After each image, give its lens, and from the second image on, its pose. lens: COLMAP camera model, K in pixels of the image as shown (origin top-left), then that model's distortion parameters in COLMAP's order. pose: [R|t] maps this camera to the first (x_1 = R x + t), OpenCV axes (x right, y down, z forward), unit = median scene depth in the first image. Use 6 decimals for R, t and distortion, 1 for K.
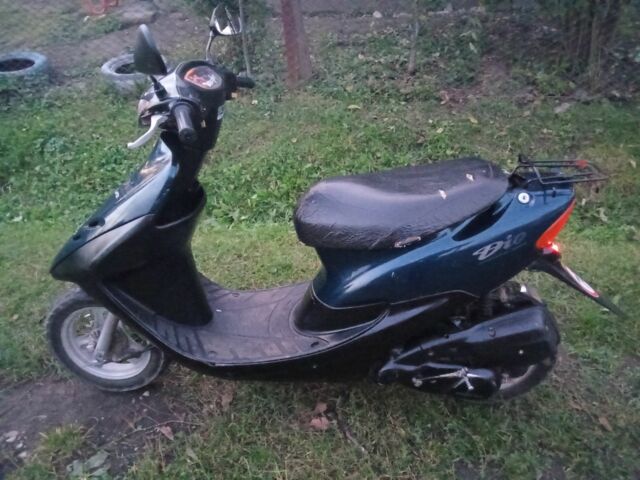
lens RADIAL K [[494.8, 0, 320.0], [0, 494.8, 240.0], [0, 0, 1]] dist [0.046586, -0.073167]
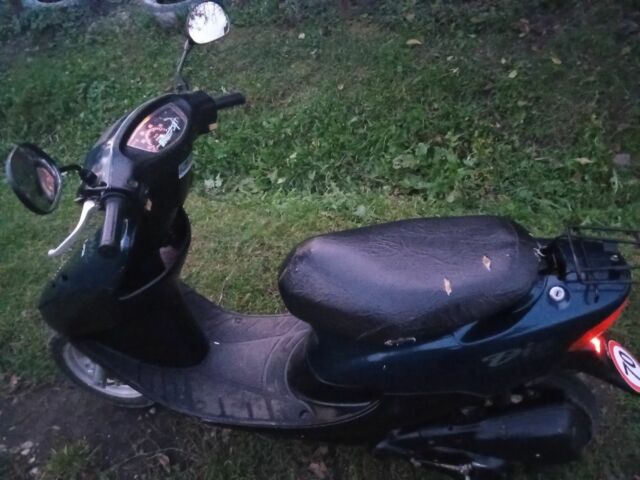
lens RADIAL K [[494.8, 0, 320.0], [0, 494.8, 240.0], [0, 0, 1]] dist [0.046586, -0.073167]
pose [[0.988013, 0.044103, -0.147936, 0.058432], [-0.013398, 0.979203, 0.202441, -0.118178], [0.153788, -0.198033, 0.968056, 0.078483]]
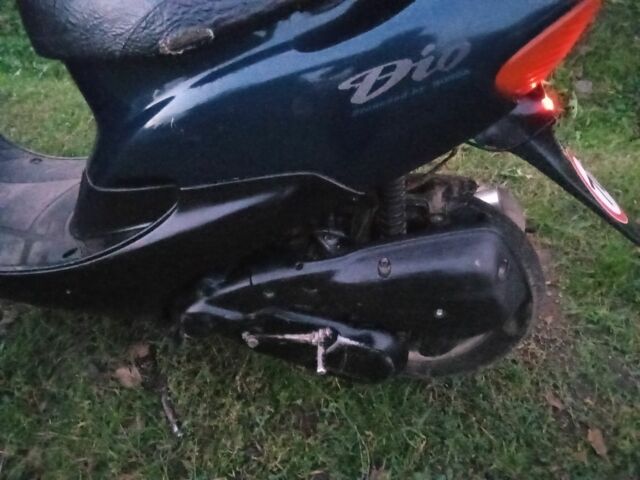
lens RADIAL K [[494.8, 0, 320.0], [0, 494.8, 240.0], [0, 0, 1]] dist [0.046586, -0.073167]
pose [[0.991235, 0.112363, -0.069477, 0.123445], [-0.097939, 0.977970, 0.184343, 0.029329], [0.088659, -0.175923, 0.980403, 0.204958]]
